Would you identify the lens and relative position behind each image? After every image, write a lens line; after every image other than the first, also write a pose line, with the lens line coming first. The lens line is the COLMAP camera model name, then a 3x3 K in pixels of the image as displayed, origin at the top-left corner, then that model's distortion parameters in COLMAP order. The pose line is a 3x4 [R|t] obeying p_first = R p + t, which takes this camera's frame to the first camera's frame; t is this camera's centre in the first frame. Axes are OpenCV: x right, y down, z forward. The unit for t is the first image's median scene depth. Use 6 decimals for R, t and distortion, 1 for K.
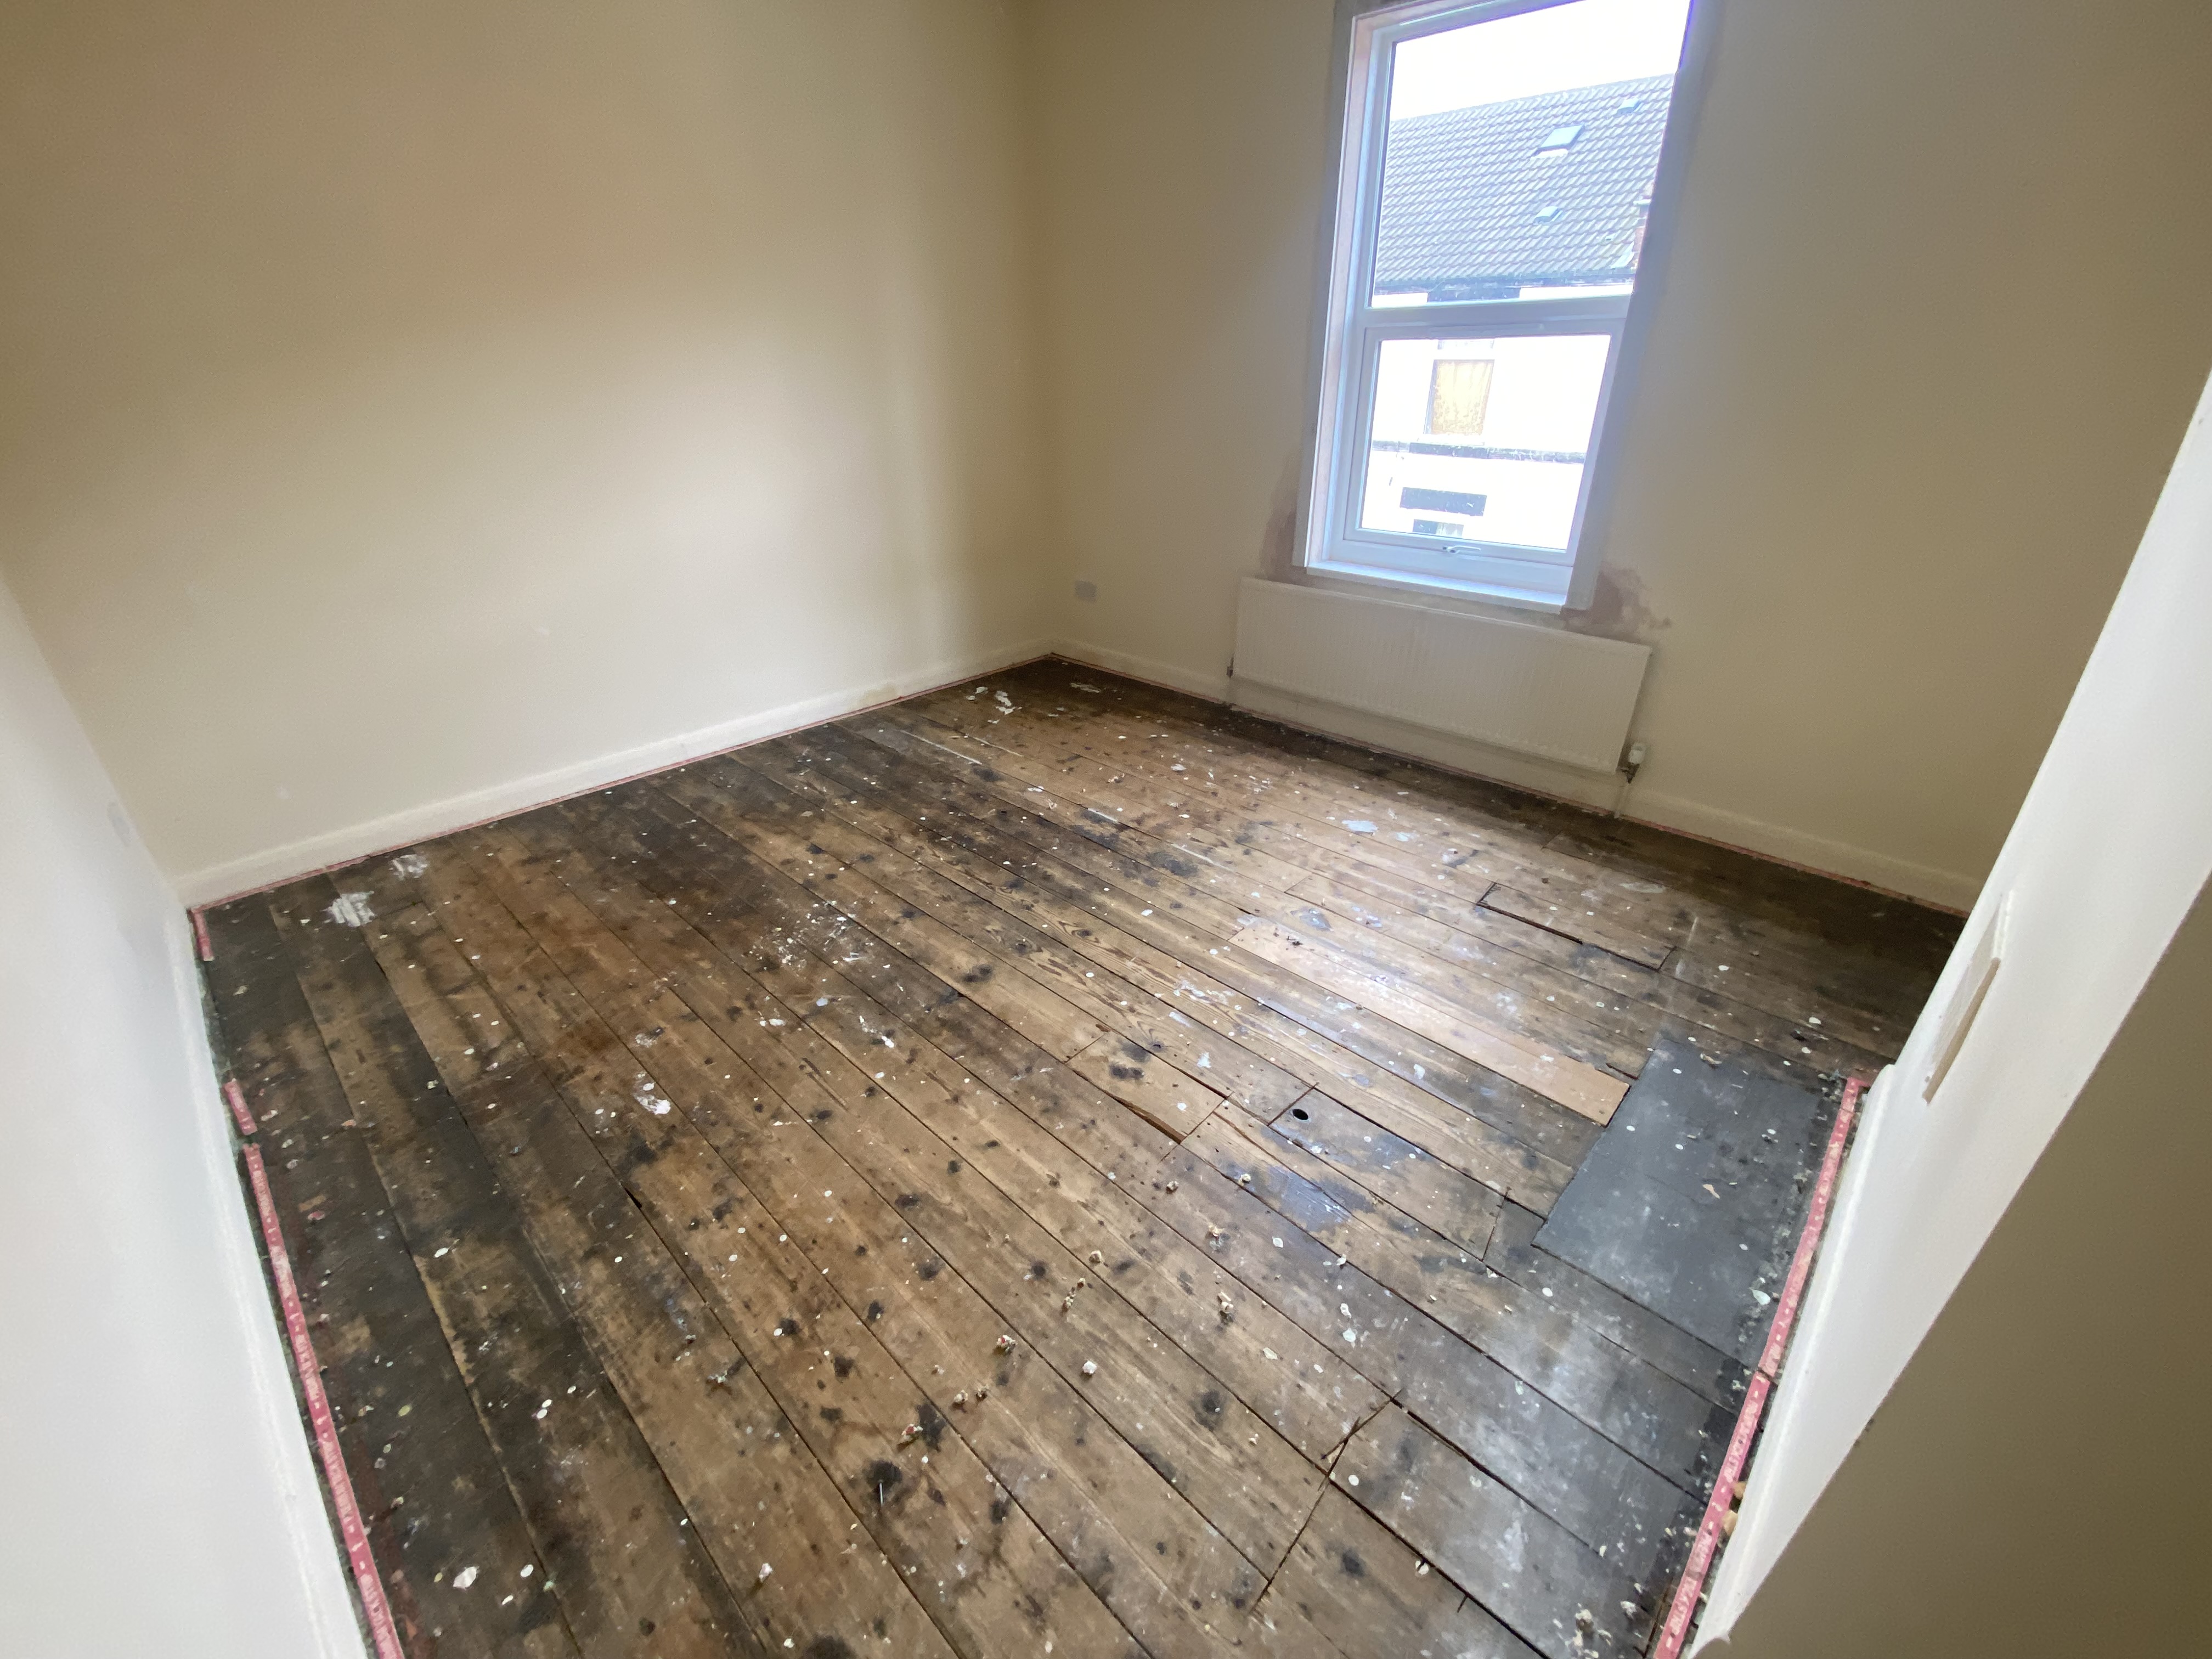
lens RADIAL K [[908.3, 0, 1107.8], [0, 908.3, 823.5], [0, 0, 1]] dist [0.050597, -0.028666]
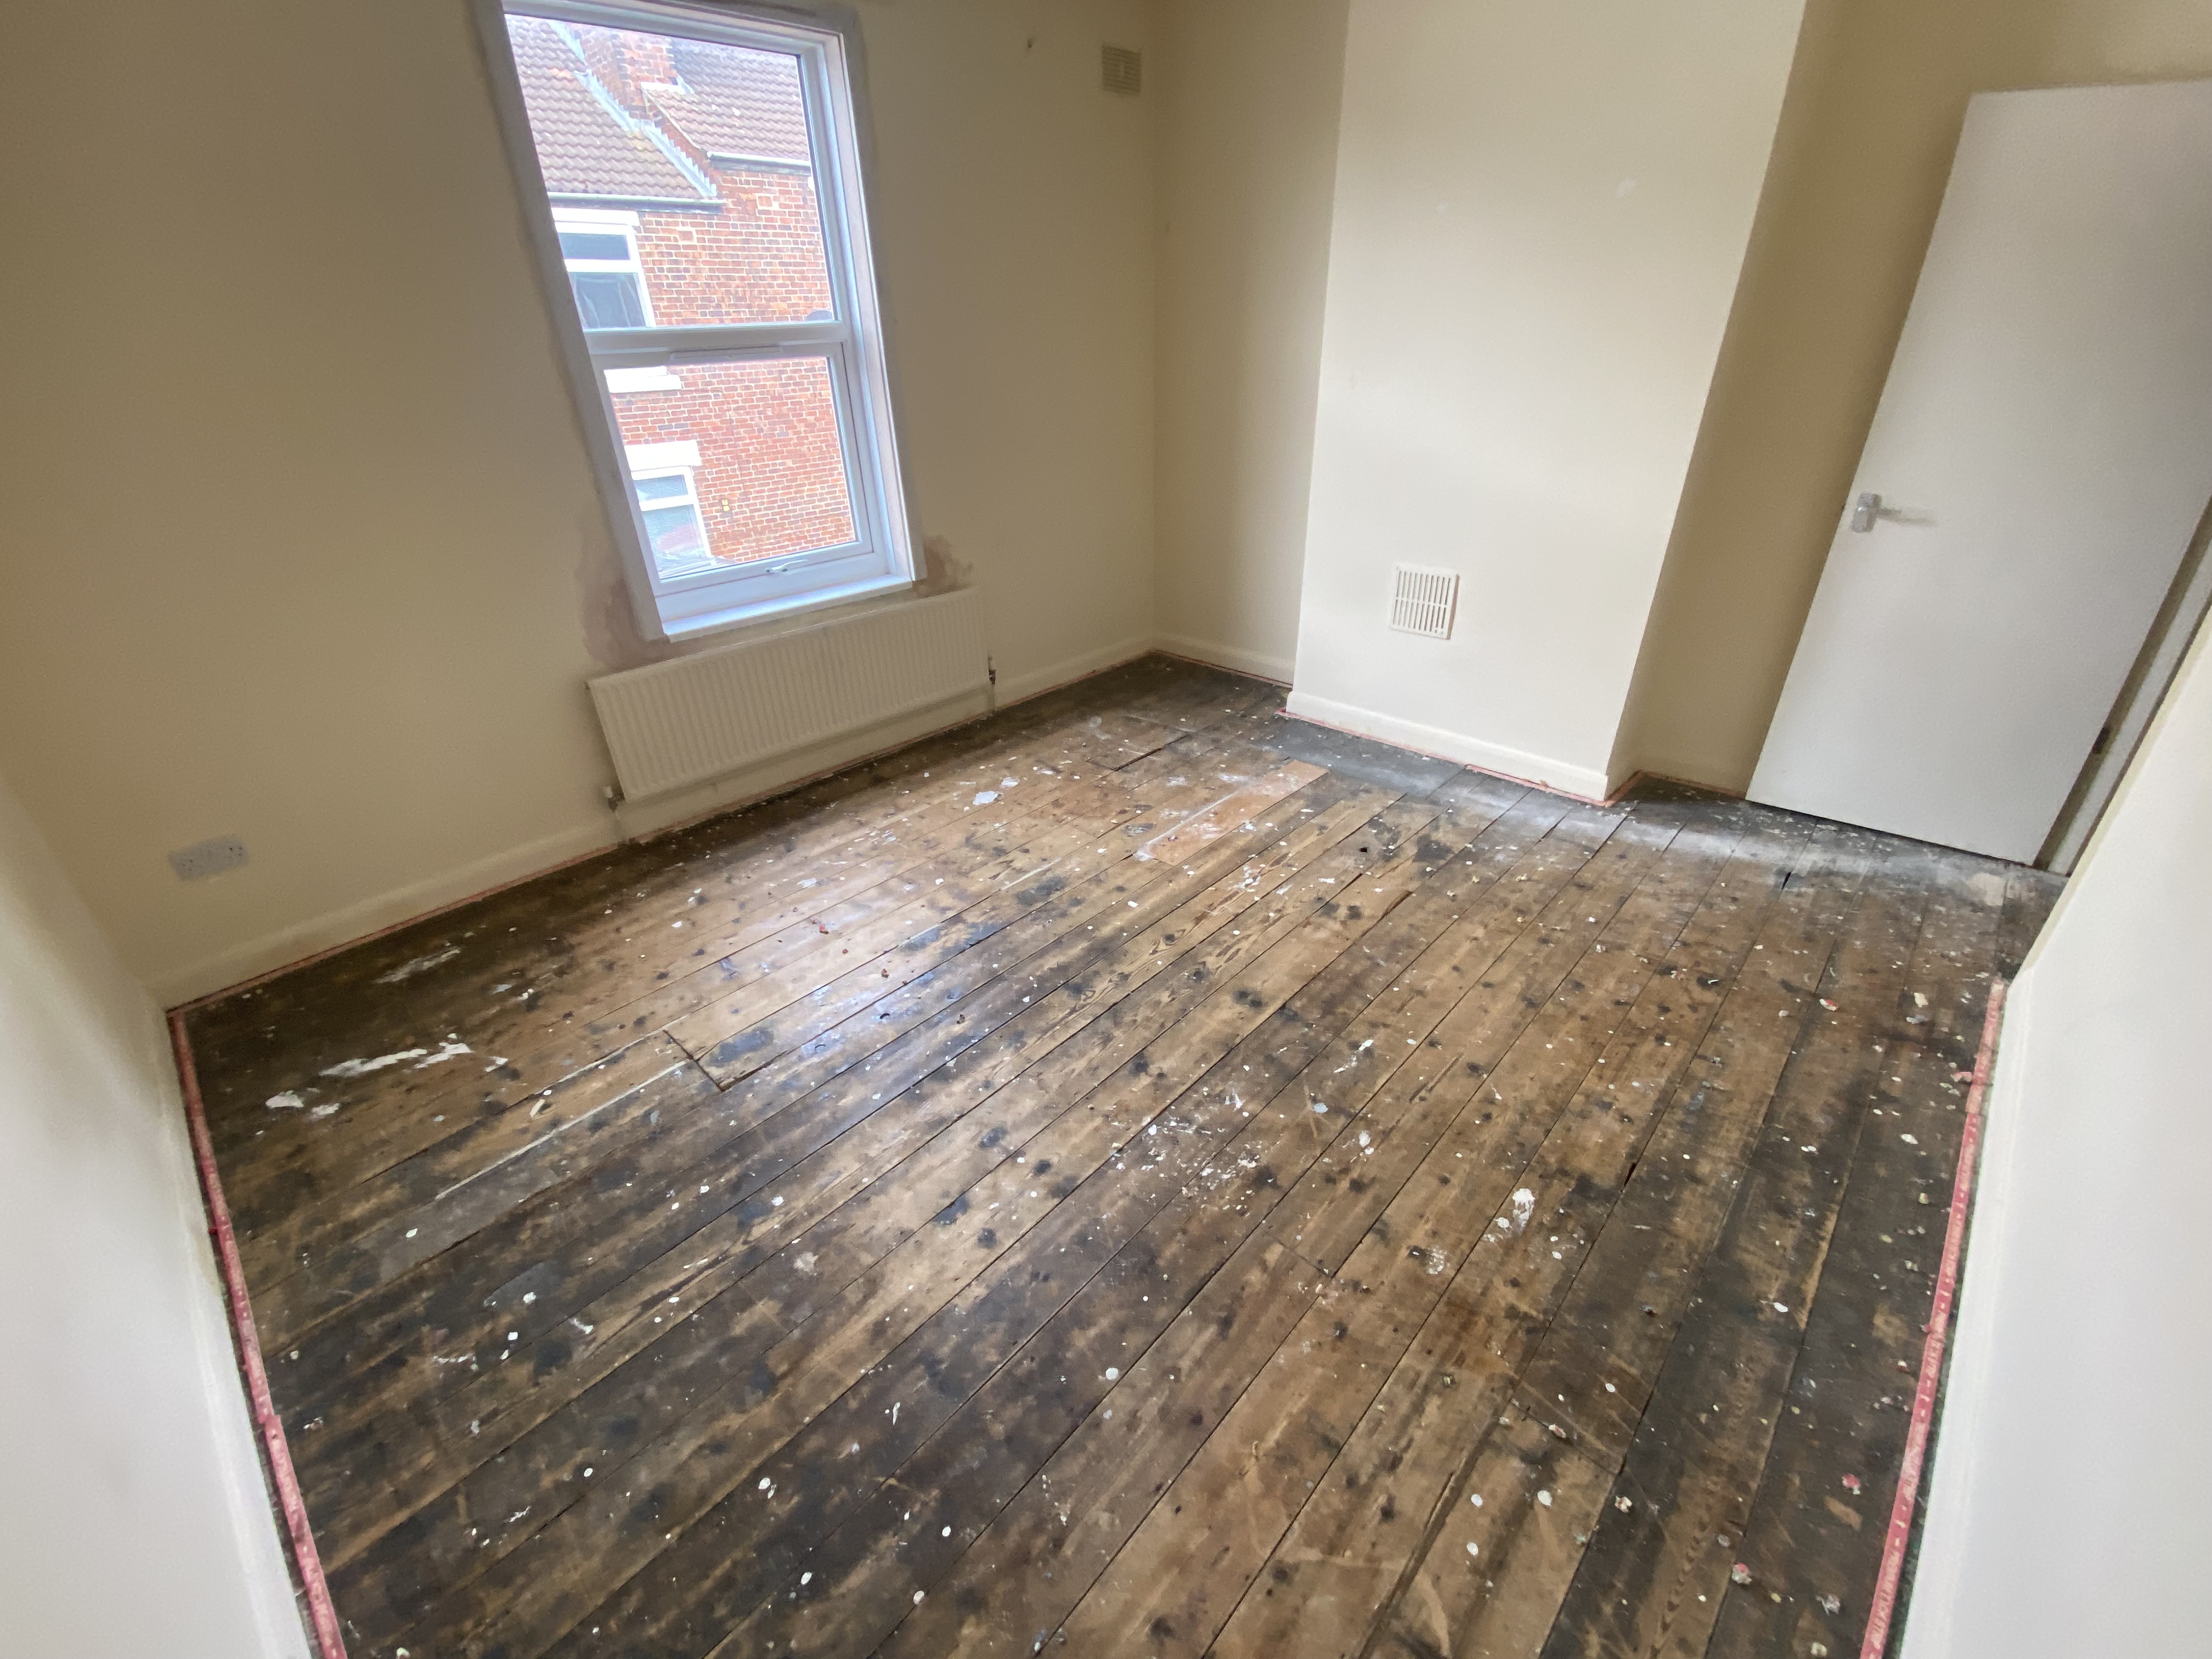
lens RADIAL K [[908.3, 0, 1107.8], [0, 908.3, 823.5], [0, 0, 1]] dist [0.050597, -0.028666]
pose [[-0.017003, -0.468963, 0.883054, -0.904790], [0.472453, 0.774597, 0.420461, -0.463480], [-0.881192, 0.424351, 0.208393, 0.818065]]
